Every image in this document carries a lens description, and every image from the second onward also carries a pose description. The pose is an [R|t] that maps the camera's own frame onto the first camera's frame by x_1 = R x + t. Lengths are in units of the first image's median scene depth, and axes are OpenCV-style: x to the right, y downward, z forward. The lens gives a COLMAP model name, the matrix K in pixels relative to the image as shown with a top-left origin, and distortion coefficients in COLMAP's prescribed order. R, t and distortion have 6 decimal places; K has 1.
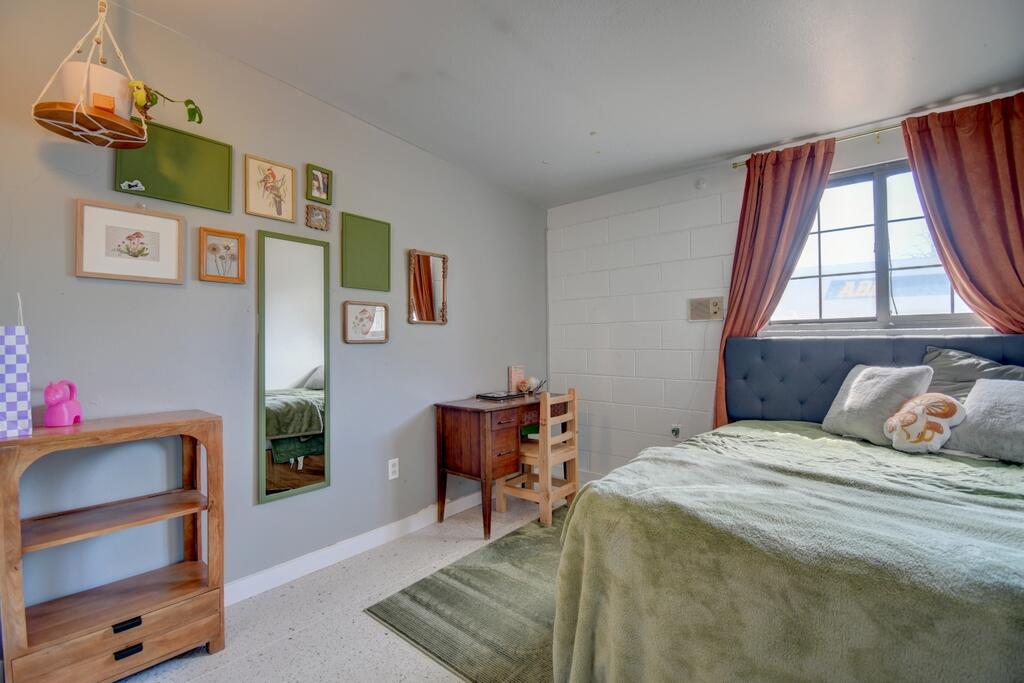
lens RADIAL K [[449.0, 0, 509.6], [0, 449.0, 339.9], [0, 0, 1]] dist [0.029380, -0.032964]
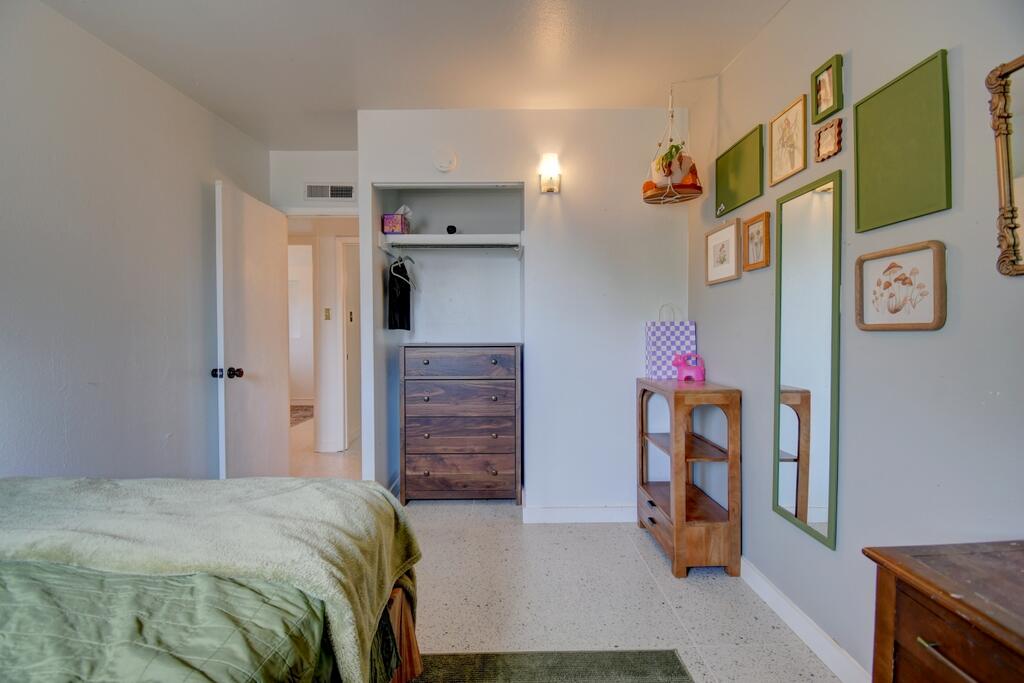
lens RADIAL K [[449.0, 0, 509.6], [0, 449.0, 339.9], [0, 0, 1]] dist [0.029380, -0.032964]
pose [[-0.746689, 0.024619, -0.664717, 0.382872], [0.018592, 0.999697, 0.016141, 0.002536], [0.664913, -0.000306, -0.746920, 1.212519]]
